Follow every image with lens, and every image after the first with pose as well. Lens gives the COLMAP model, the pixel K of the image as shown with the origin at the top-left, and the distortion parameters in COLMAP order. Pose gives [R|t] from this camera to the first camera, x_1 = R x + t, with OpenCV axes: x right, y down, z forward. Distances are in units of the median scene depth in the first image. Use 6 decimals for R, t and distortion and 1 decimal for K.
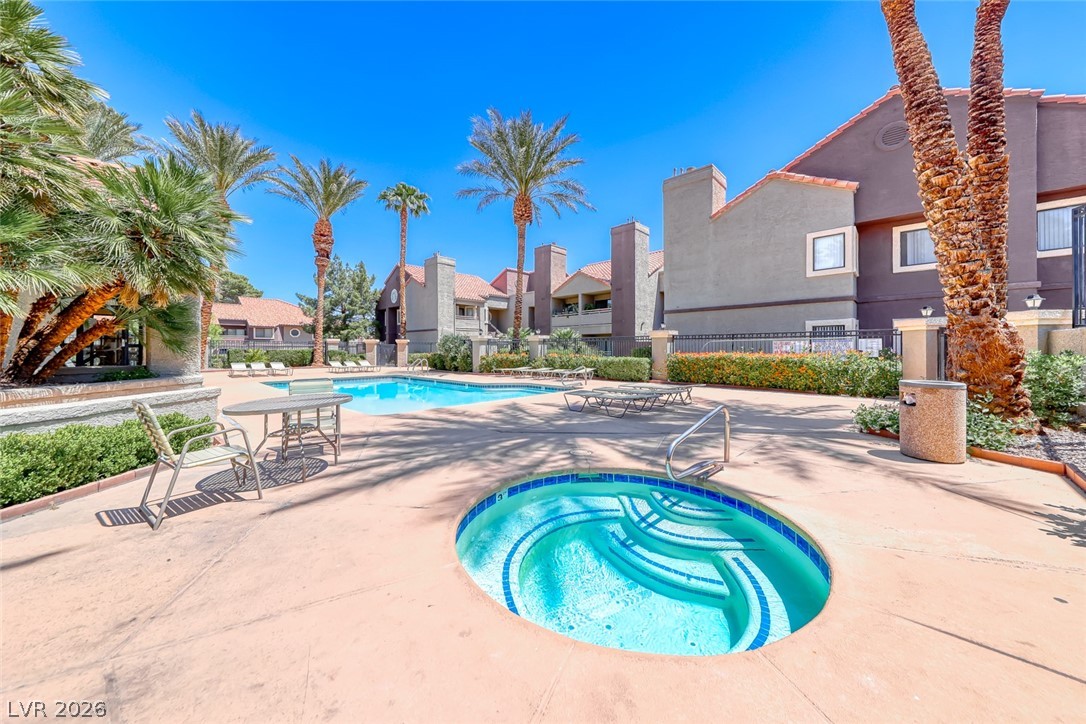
lens RADIAL K [[376.2, 0, 544.0], [0, 376.2, 368.9], [0, 0, 1]] dist [0.017288, -0.008326]
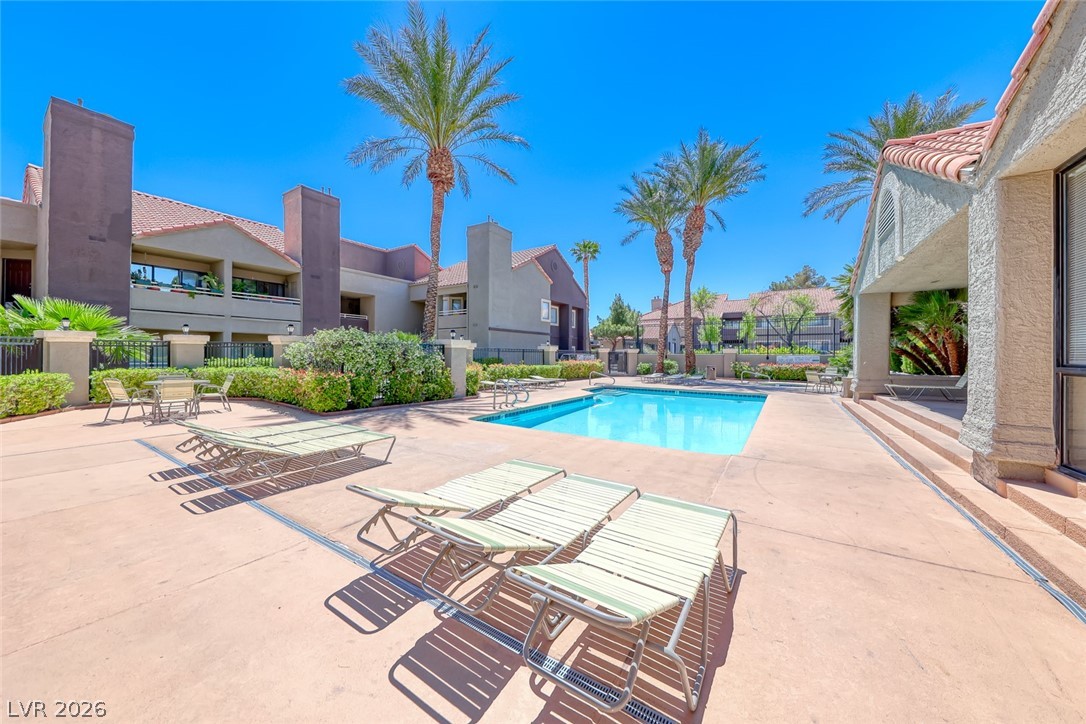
lens RADIAL K [[368.7, 0, 536.6], [0, 368.7, 363.3], [0, 0, 1]] dist [0.017733, -0.008039]
pose [[-0.170875, -0.021867, 0.985050, -0.552757], [0.043164, 0.998628, 0.029656, -0.041861], [-0.984347, 0.047586, -0.169697, 0.658471]]
